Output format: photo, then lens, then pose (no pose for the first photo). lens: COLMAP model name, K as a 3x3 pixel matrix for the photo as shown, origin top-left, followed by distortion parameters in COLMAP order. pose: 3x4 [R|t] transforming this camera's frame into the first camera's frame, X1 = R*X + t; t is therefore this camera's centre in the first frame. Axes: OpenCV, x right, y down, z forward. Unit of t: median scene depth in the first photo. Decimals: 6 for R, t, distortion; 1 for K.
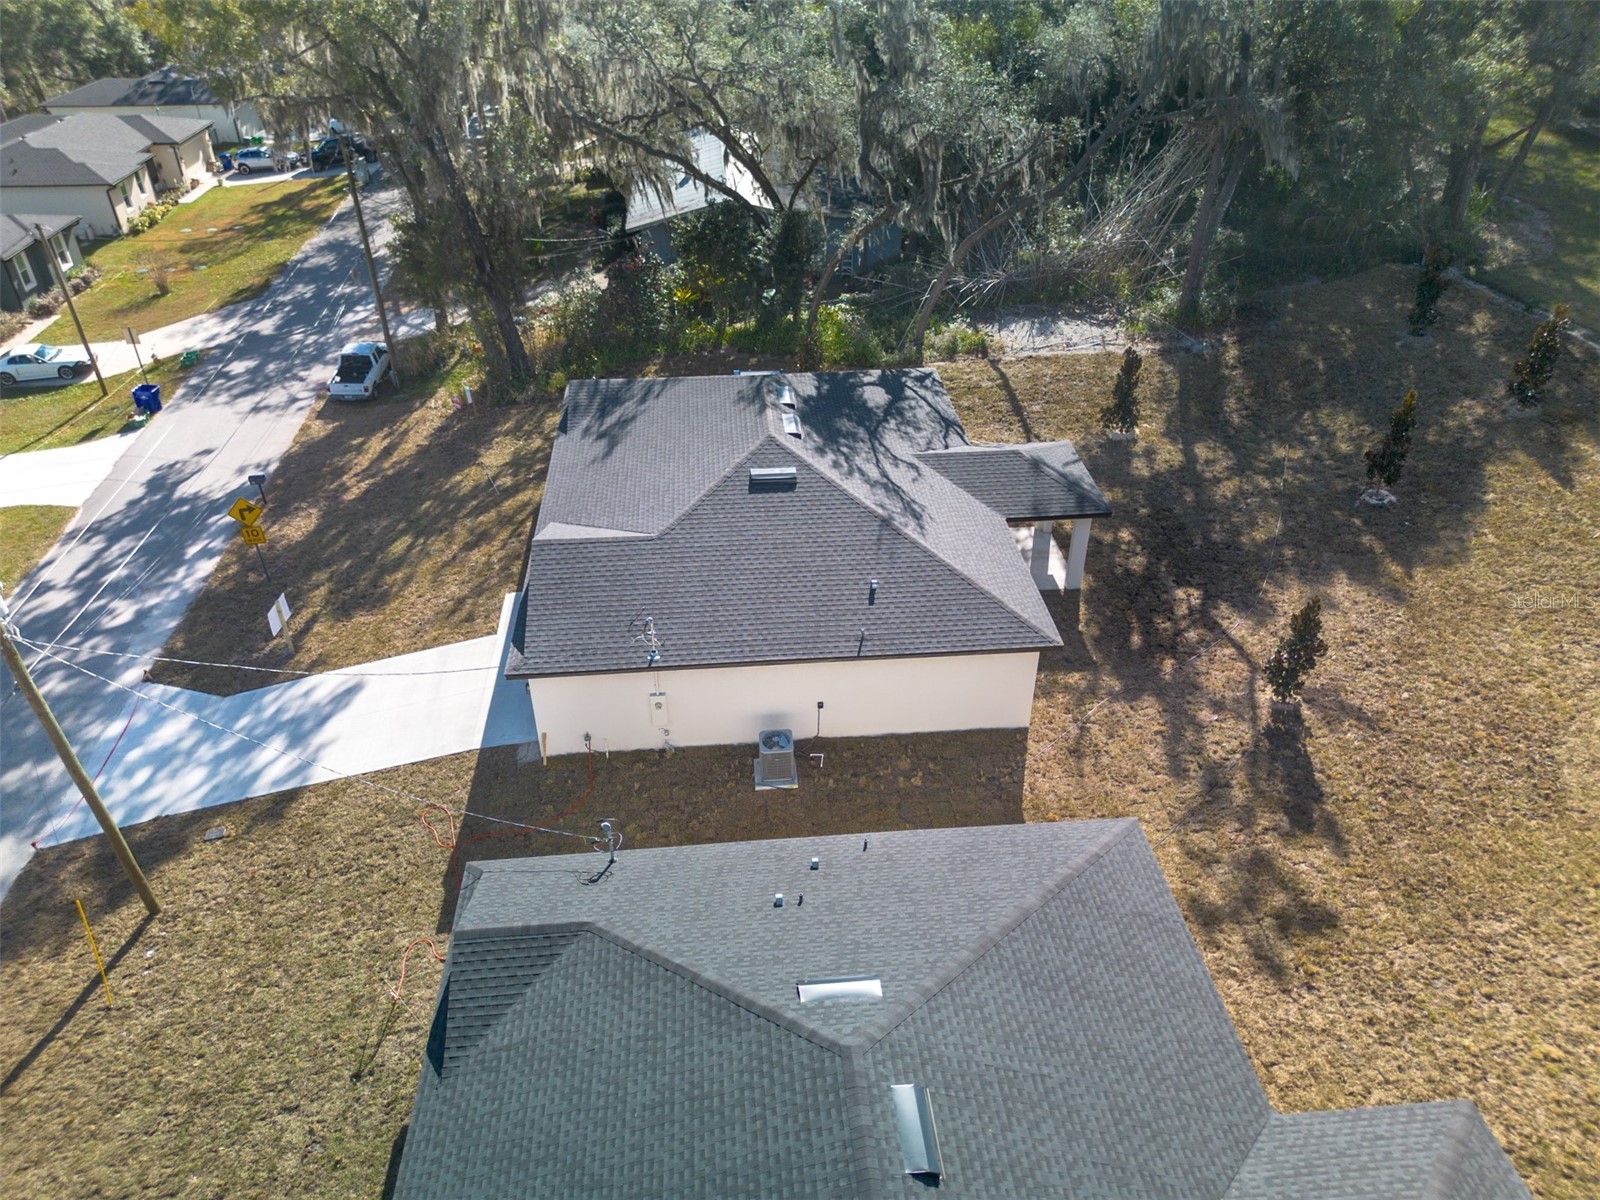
lens RADIAL K [[1189.4, 0, 794.5], [0, 1189.4, 532.0], [0, 0, 1]] dist [0.064874, -0.069769]
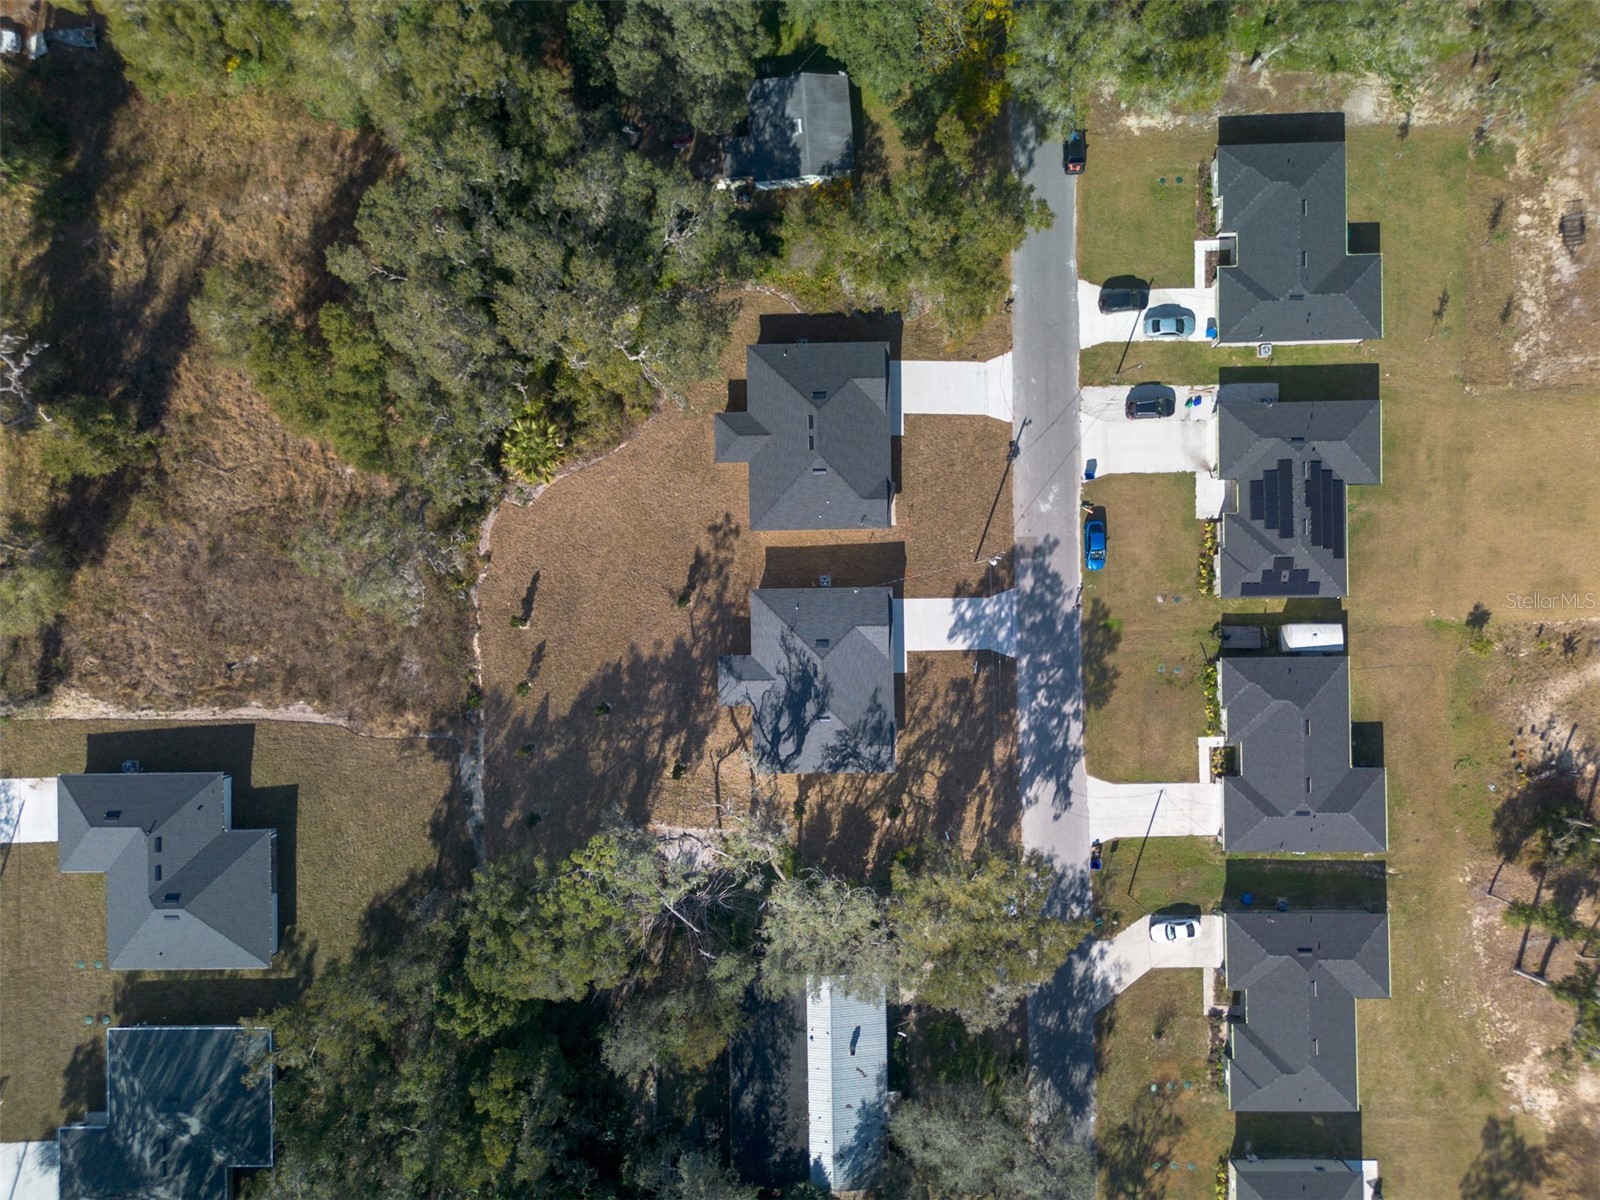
lens RADIAL K [[1160.5, 0, 800.0], [0, 1160.5, 600.0], [0, 0, 1]] dist [0.054855, -0.060652]
pose [[-0.997374, -0.062823, 0.036026, -0.047454], [0.063390, -0.516792, 0.853761, -2.169845], [-0.035018, 0.853803, 0.519417, -0.639124]]
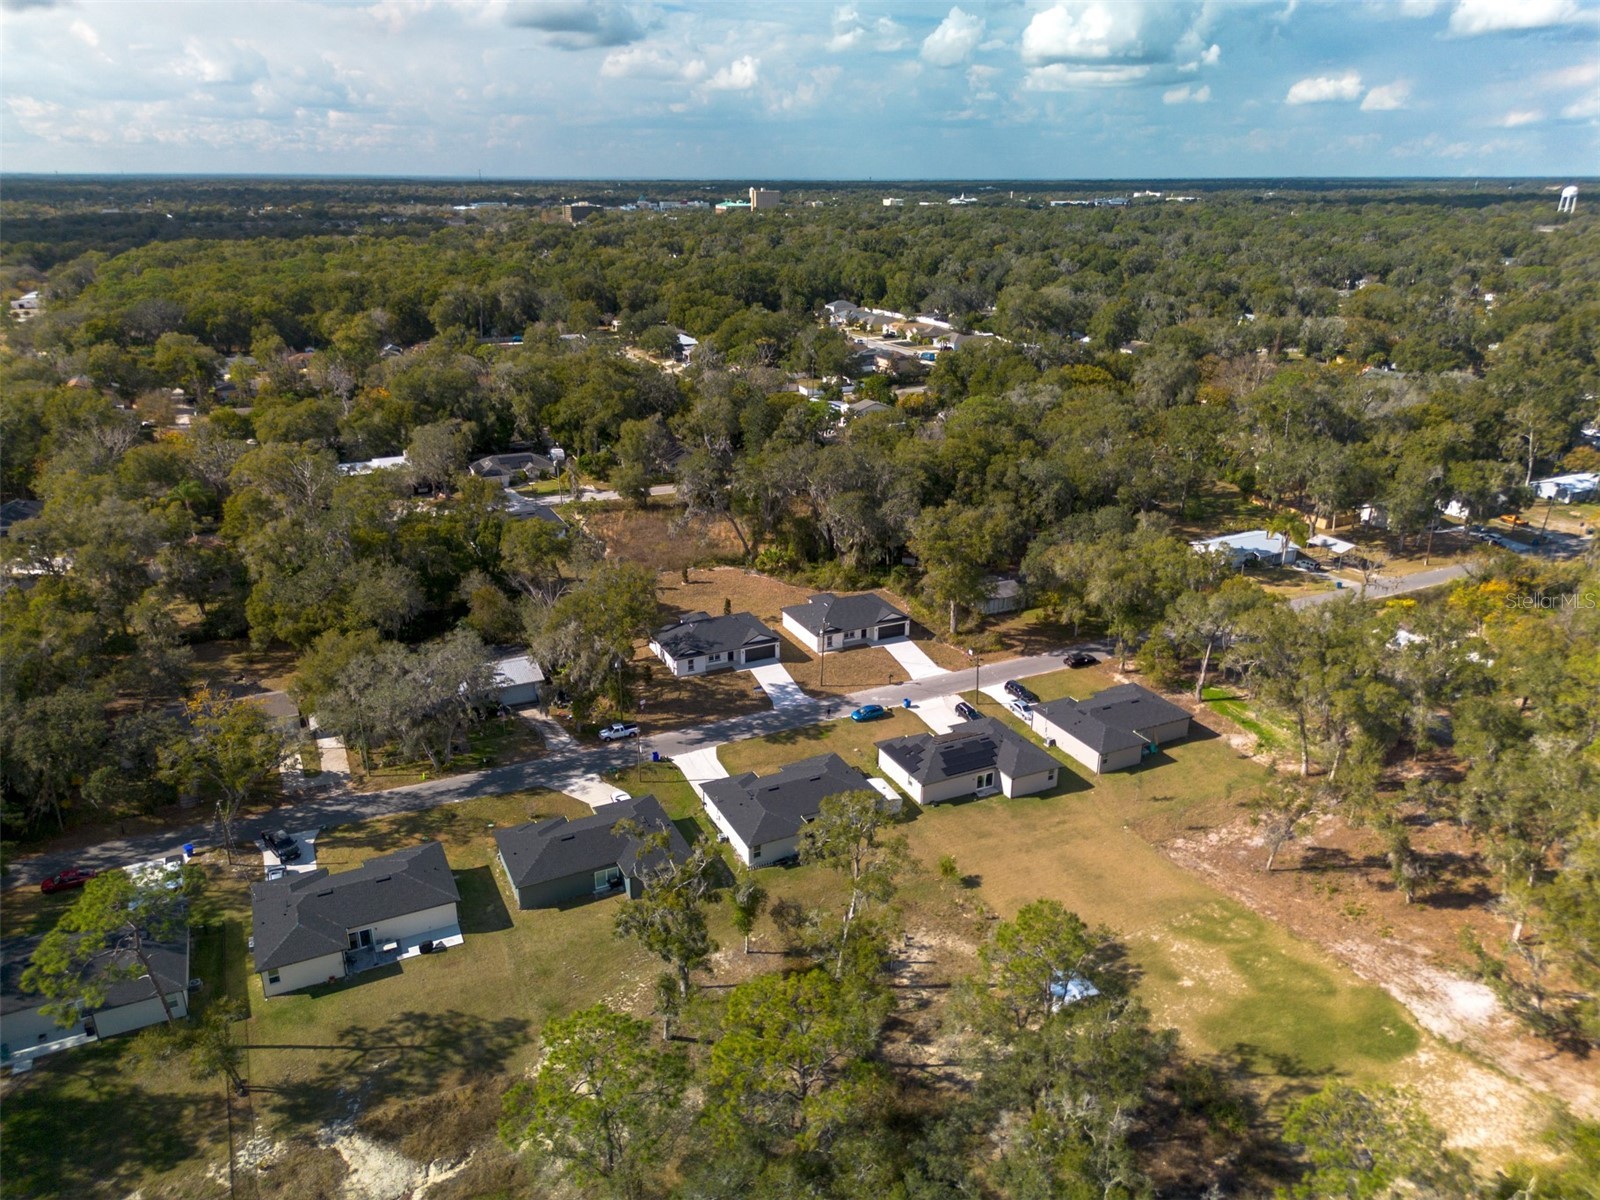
lens RADIAL K [[1160.5, 0, 800.0], [0, 1160.5, 600.0], [0, 0, 1]] dist [0.054855, -0.060652]
pose [[-0.361149, -0.317916, 0.876642, -3.798296], [0.475895, 0.745617, 0.466453, -1.951335], [-0.801932, 0.585649, -0.117984, 1.042718]]
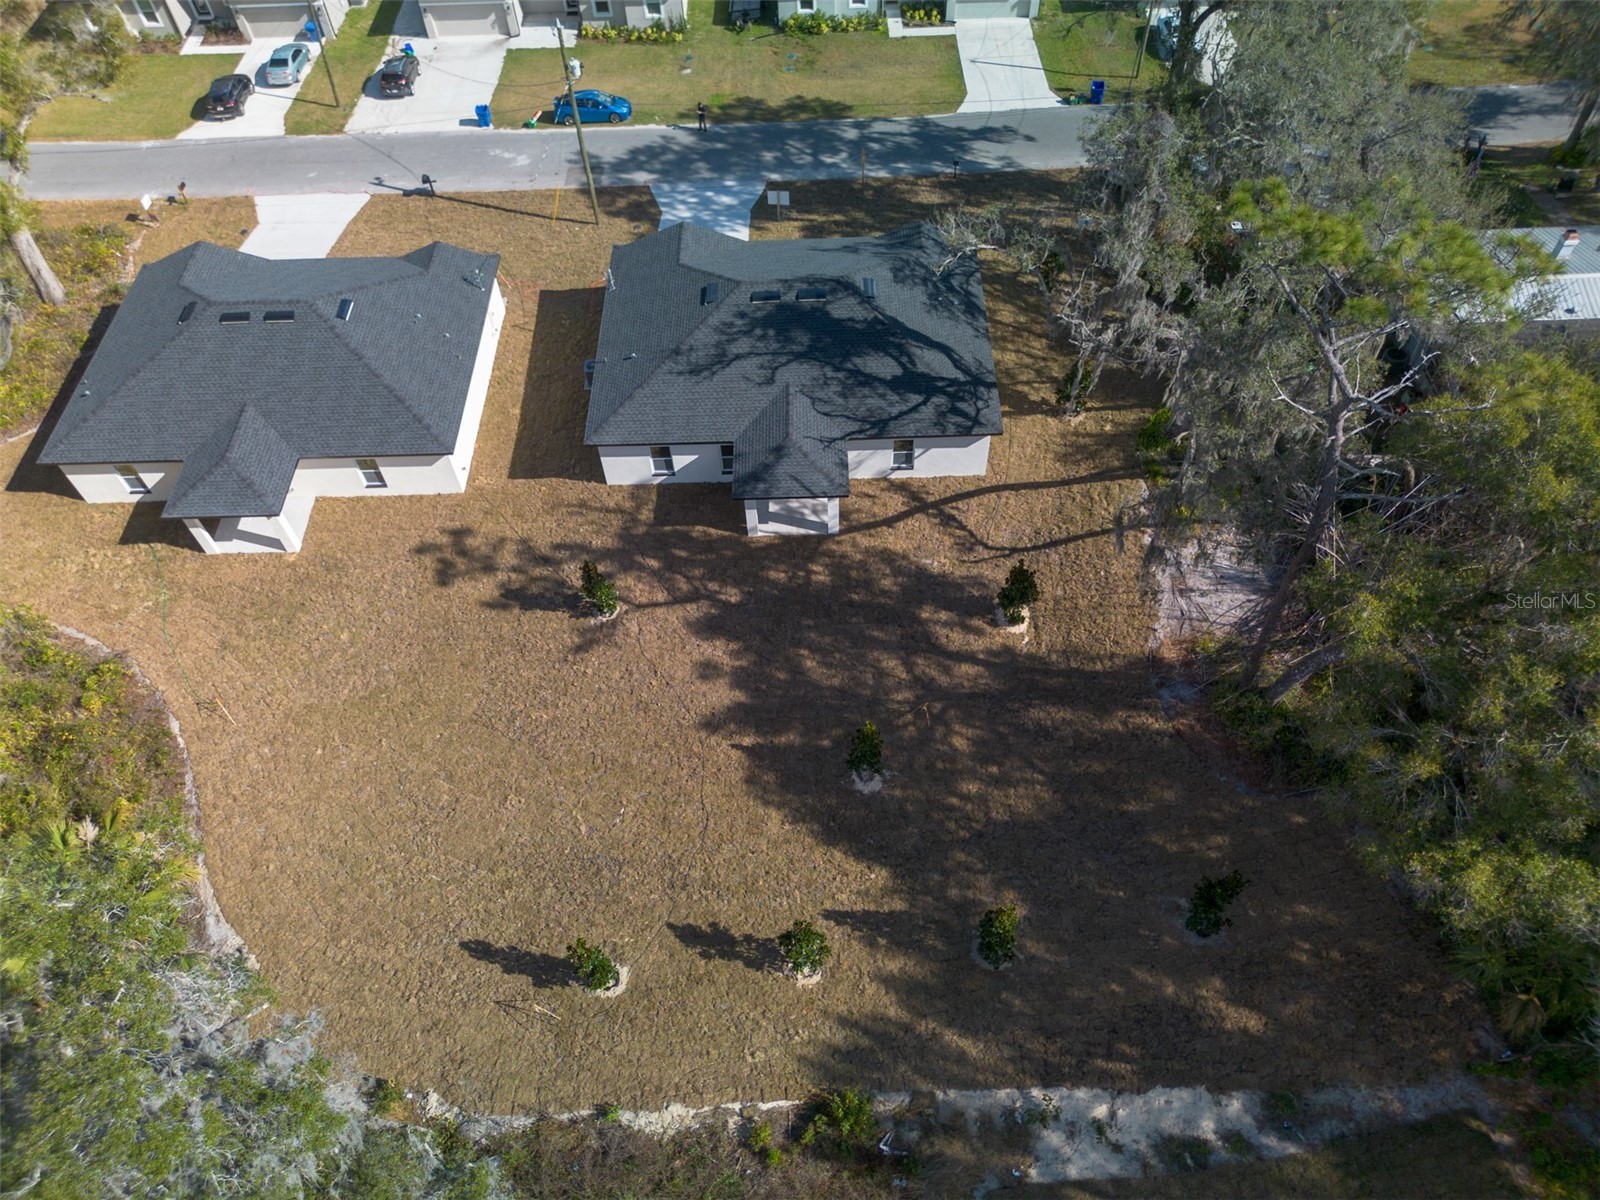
lens RADIAL K [[1160.5, 0, 800.0], [0, 1160.5, 600.0], [0, 0, 1]] dist [0.054855, -0.060652]
pose [[-0.072185, 0.801384, -0.593779, 0.954862], [-0.480510, 0.493747, 0.724793, -0.801018], [0.874013, 0.337636, 0.349432, 0.536590]]
